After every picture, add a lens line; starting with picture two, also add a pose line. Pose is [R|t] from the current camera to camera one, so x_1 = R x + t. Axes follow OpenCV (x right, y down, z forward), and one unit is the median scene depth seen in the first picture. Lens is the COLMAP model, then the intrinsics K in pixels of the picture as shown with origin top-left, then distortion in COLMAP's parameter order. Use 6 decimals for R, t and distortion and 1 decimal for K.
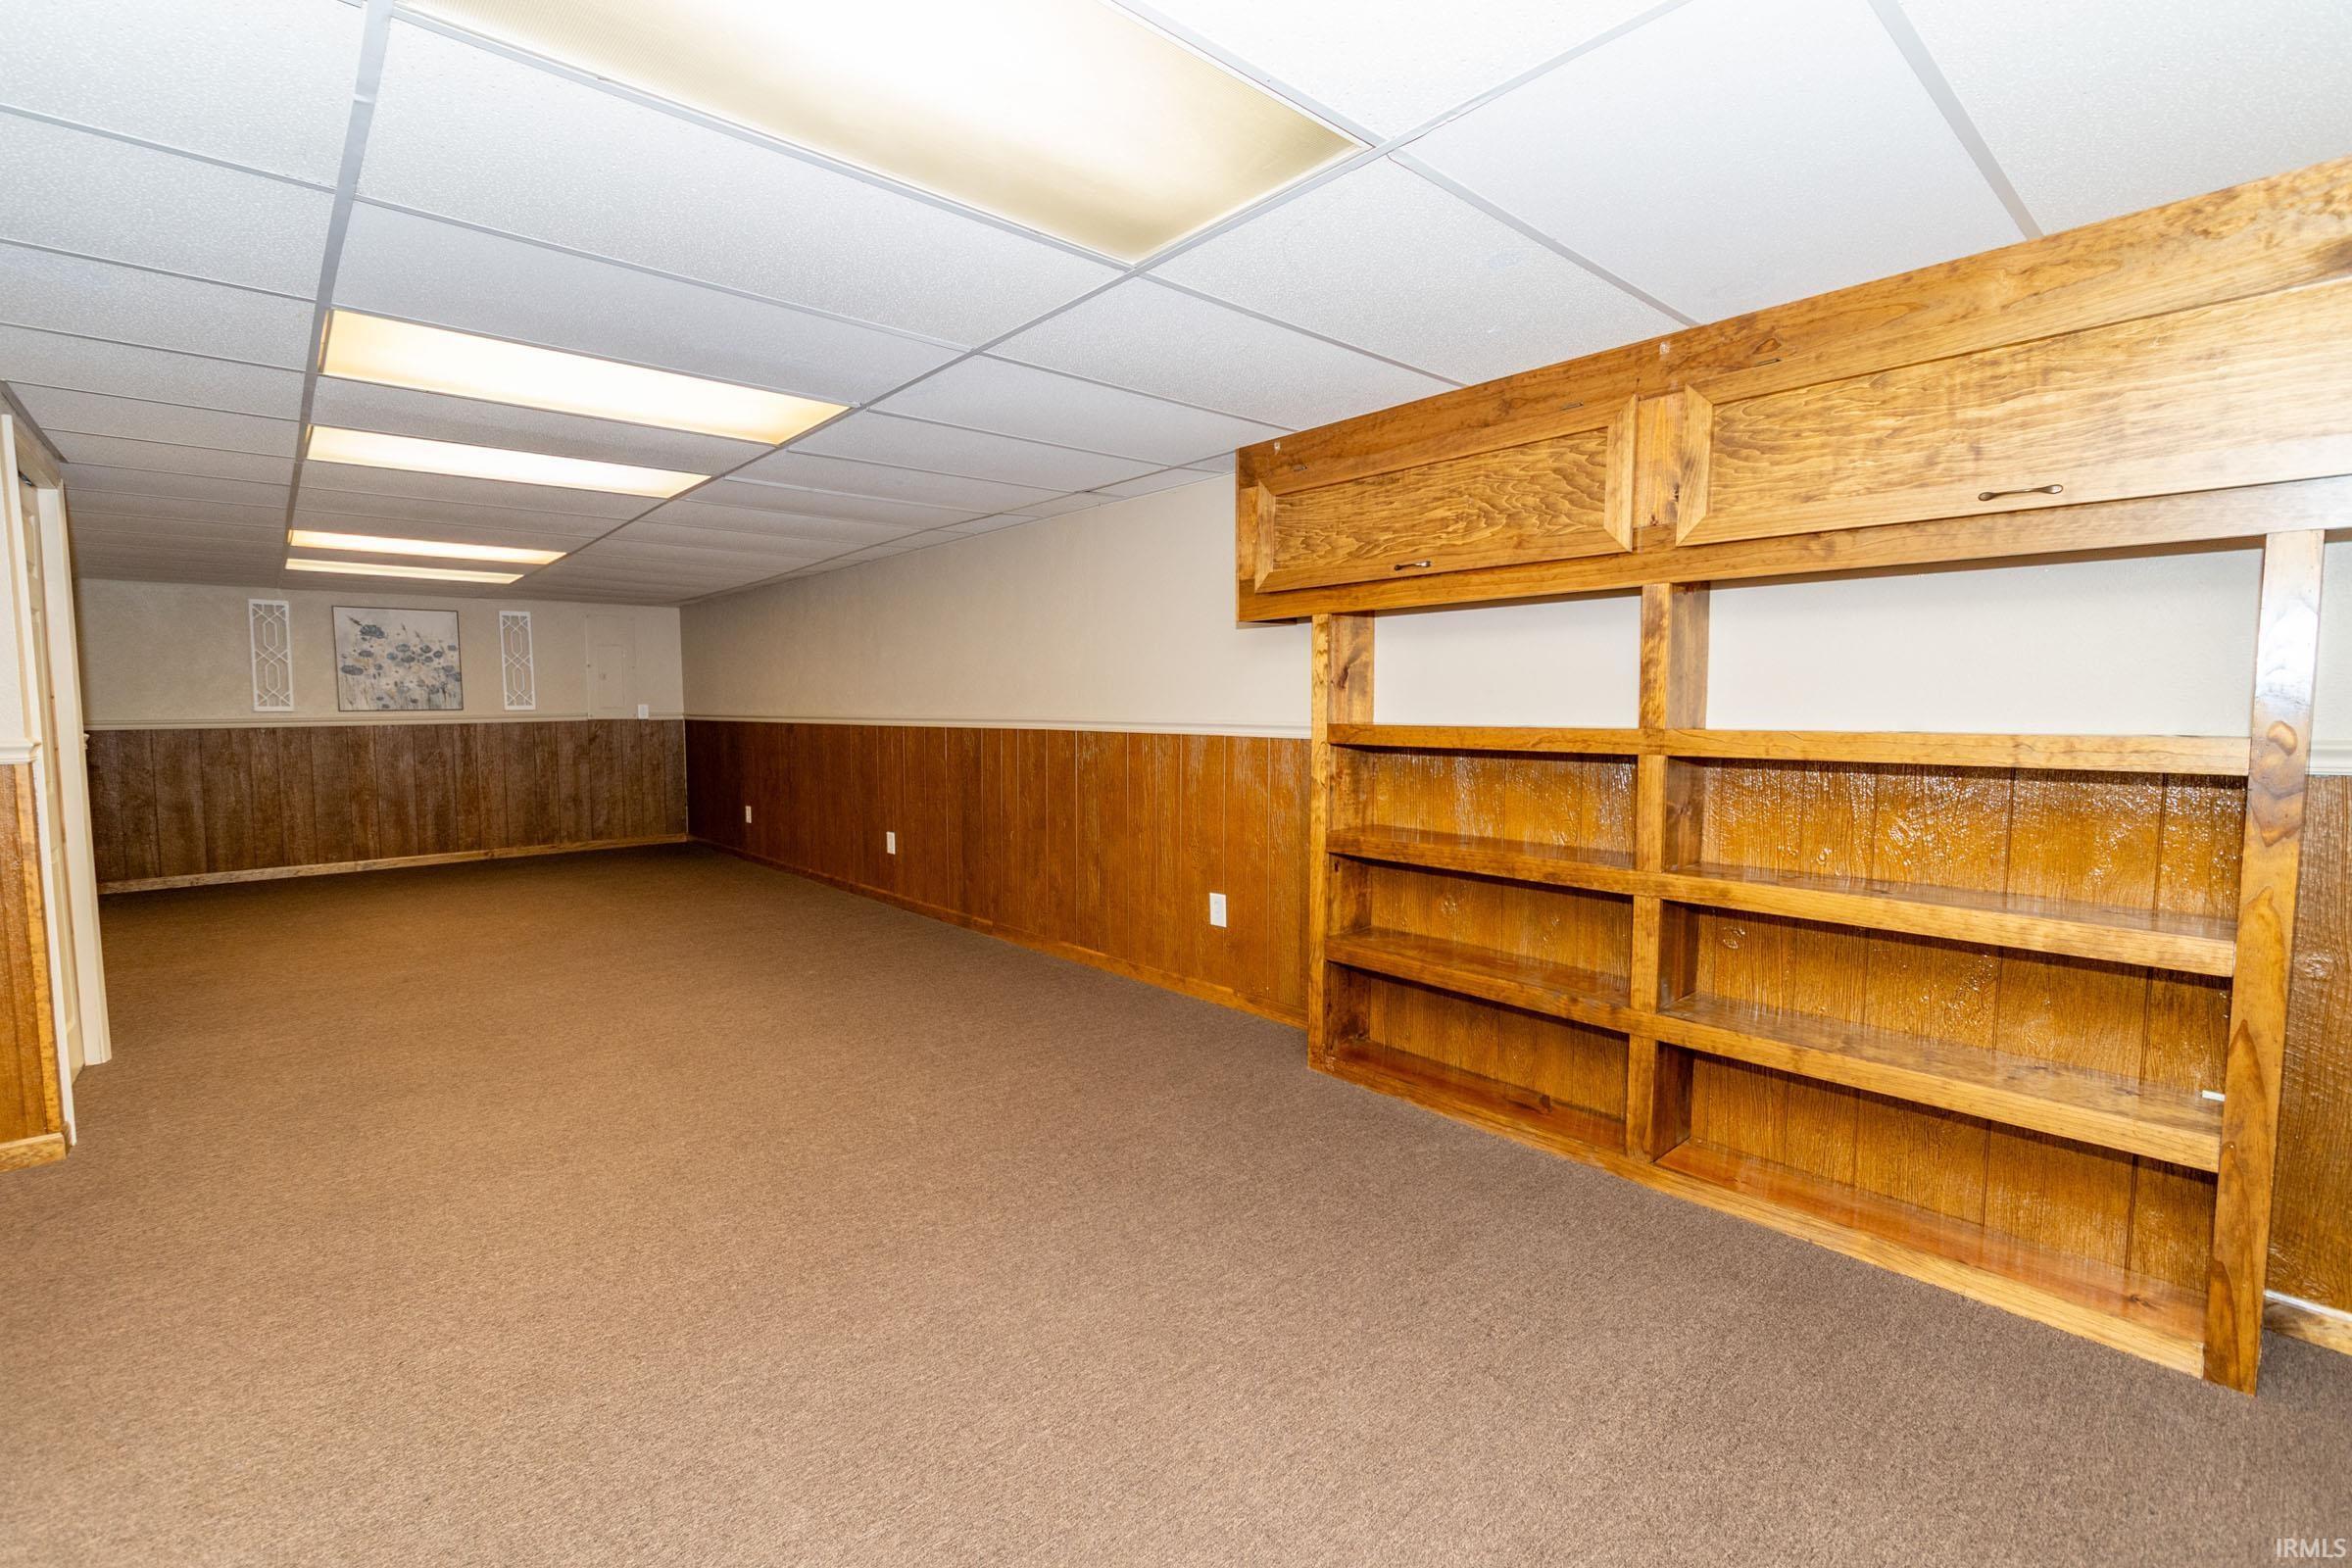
lens RADIAL K [[1049.4, 0, 1166.7], [0, 1049.4, 770.4], [0, 0, 1]] dist [0.006860, -0.003429]
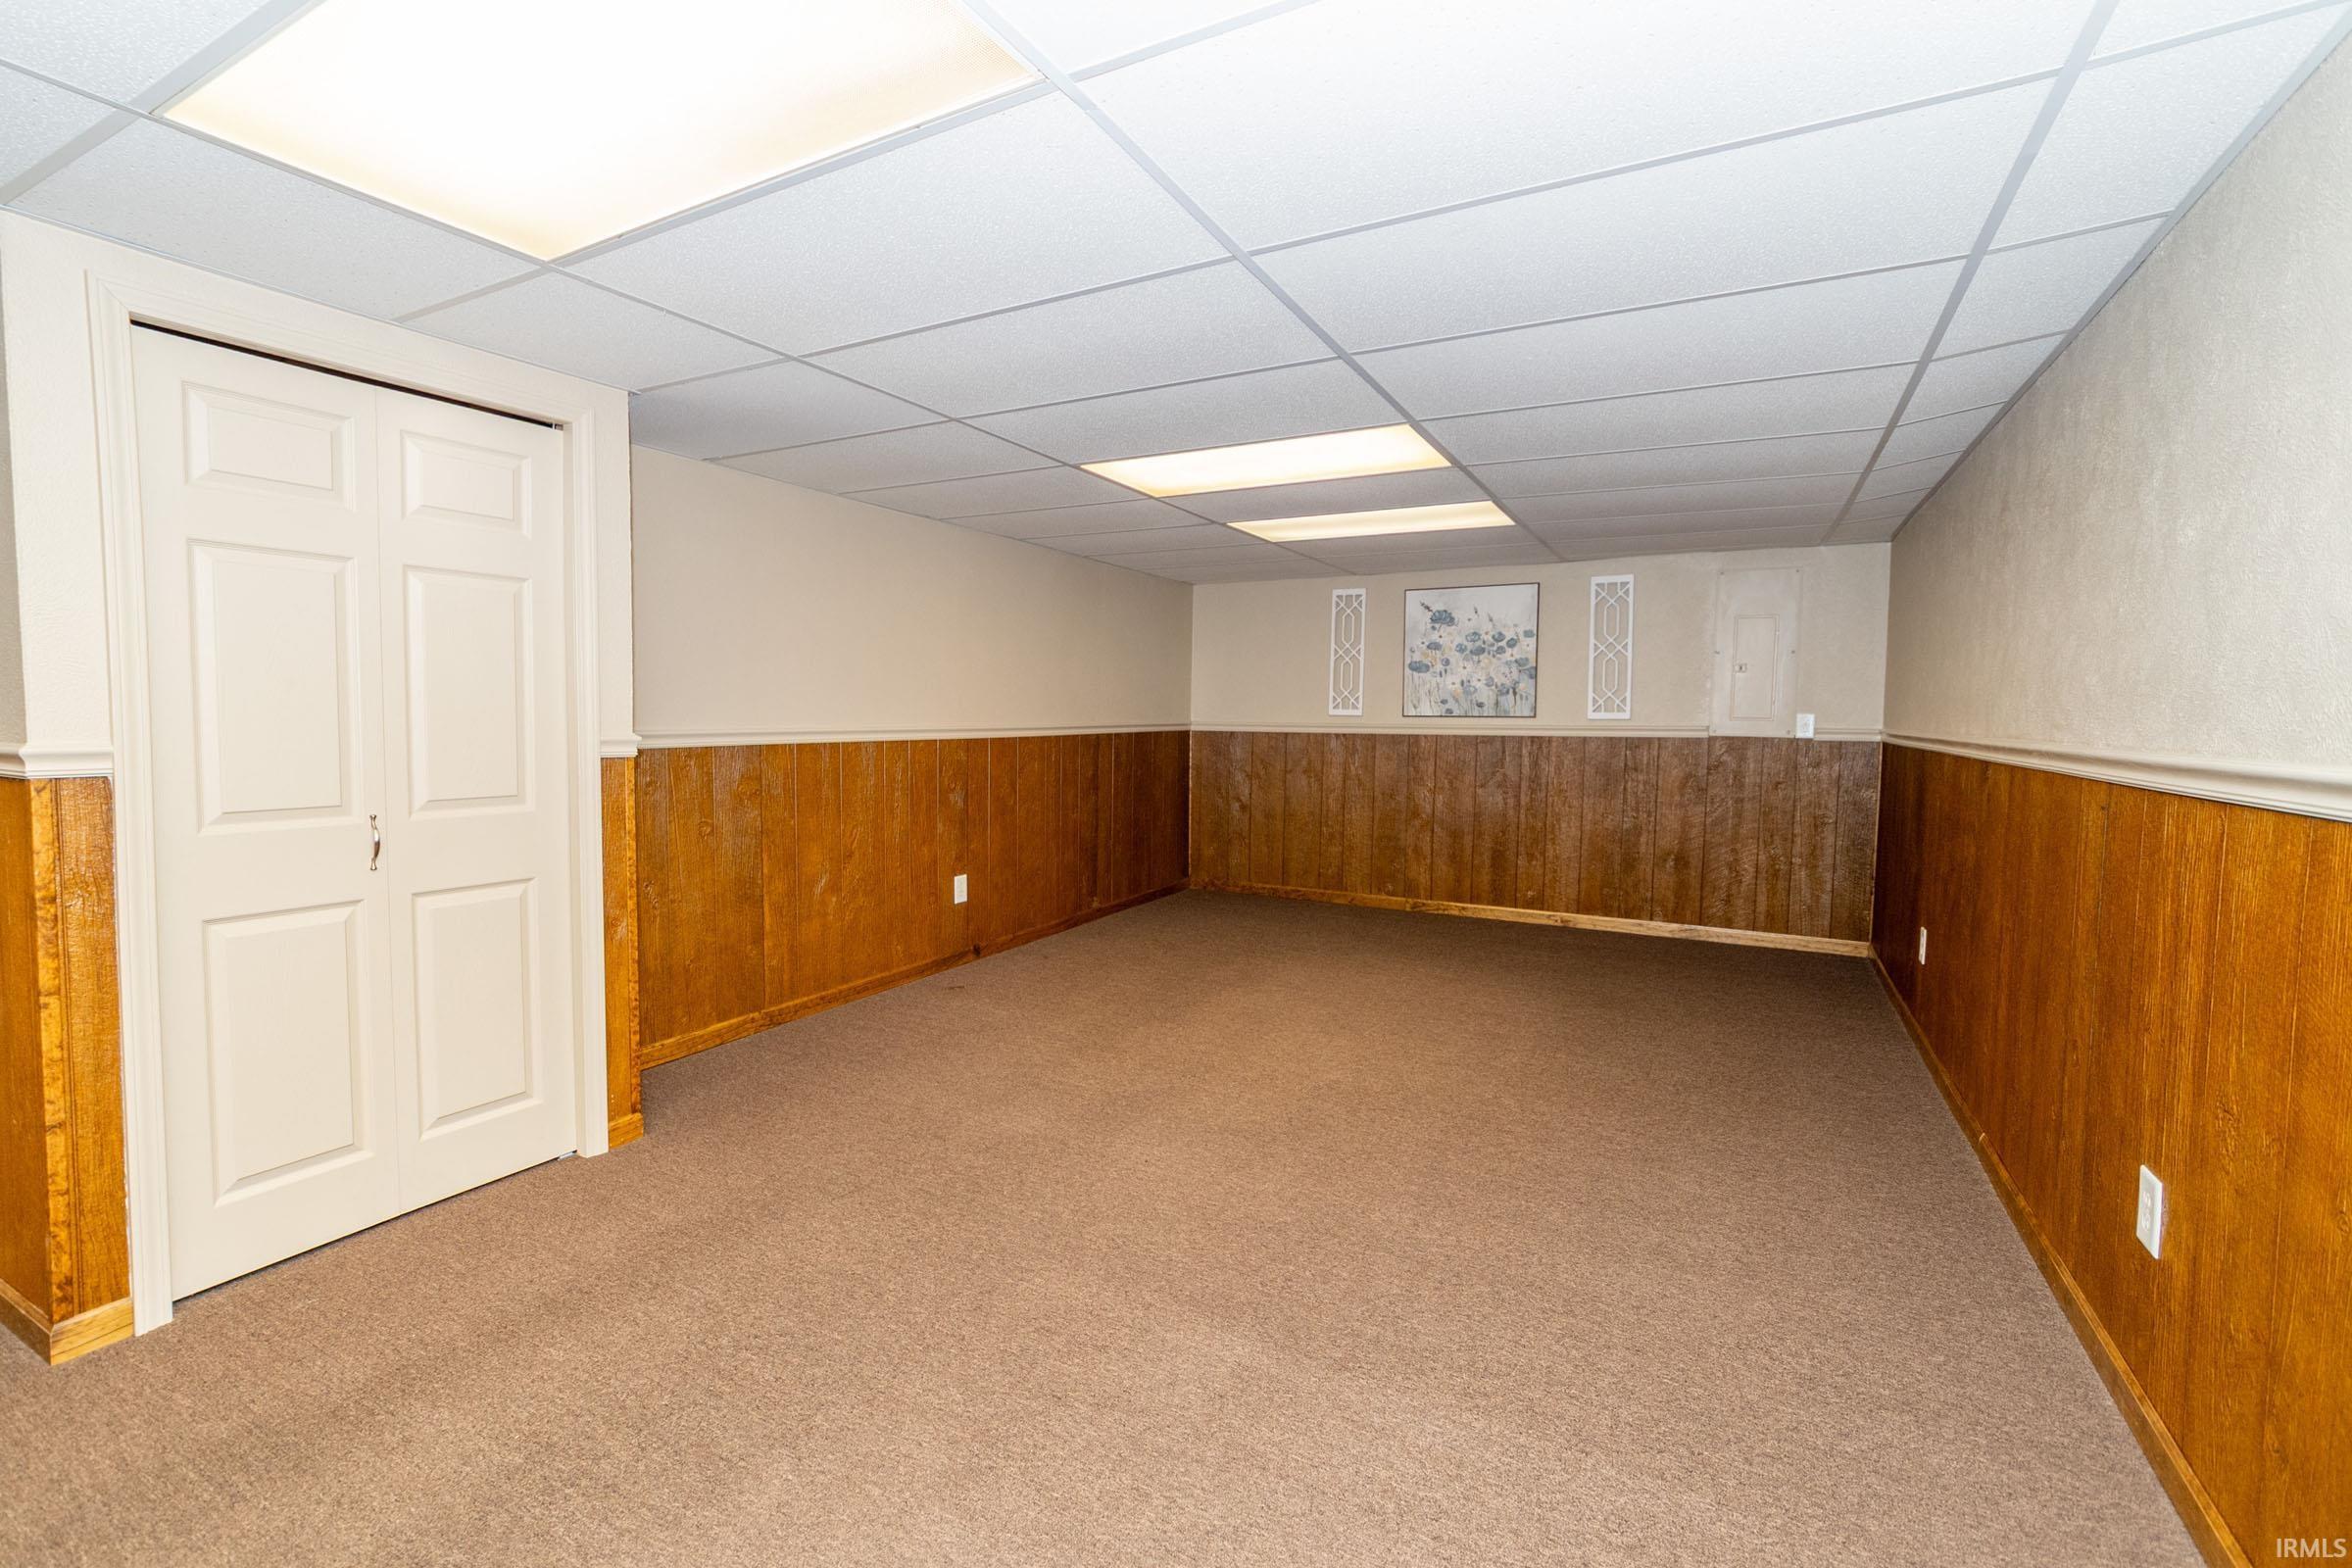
lens RADIAL K [[1049.4, 0, 1137.7], [0, 1049.4, 769.1], [0, 0, 1]] dist [0.006860, -0.003429]
pose [[0.318413, 0.062742, -0.945874, -0.062737], [-0.072061, 0.996522, 0.041844, -0.032979], [0.945209, 0.054837, 0.321827, 0.514863]]
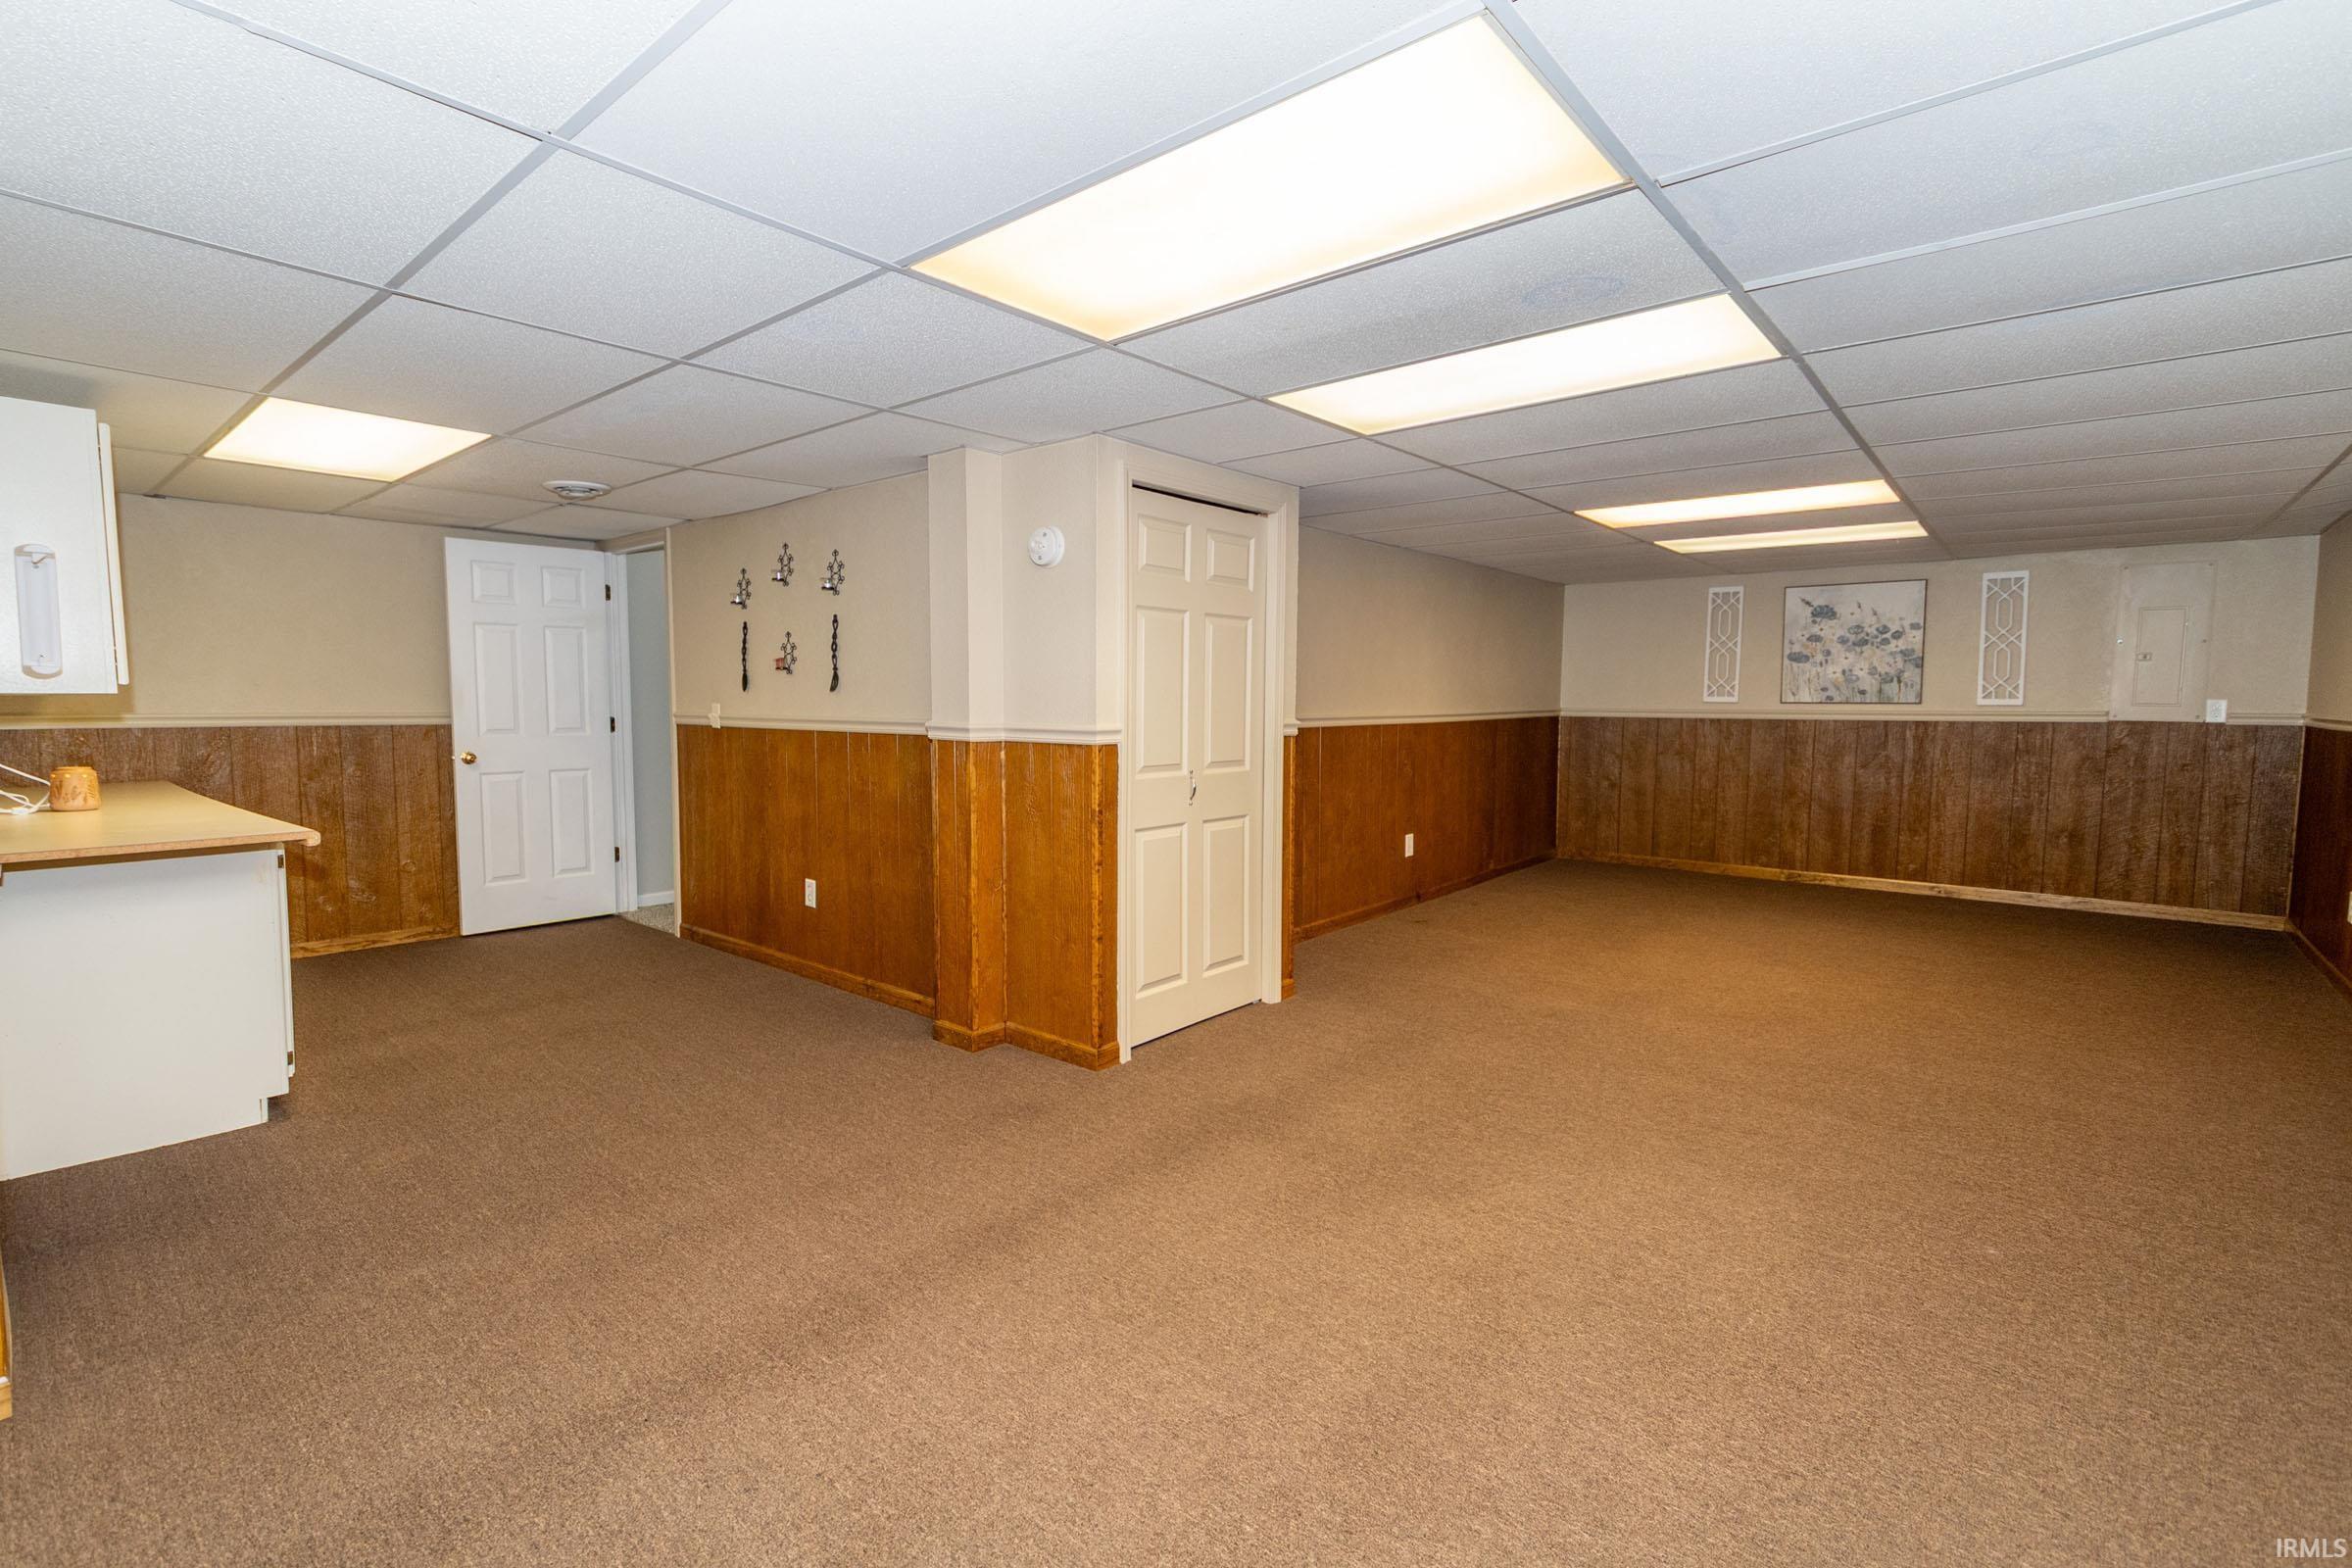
lens RADIAL K [[1049.4, 0, 1167.5], [0, 1049.4, 772.4], [0, 0, 1]] dist [0.006860, -0.003429]
pose [[0.126952, 0.080639, -0.988626, 0.049922], [-0.068221, 0.995040, 0.072402, -0.025155], [0.989560, 0.058253, 0.131823, 0.342732]]
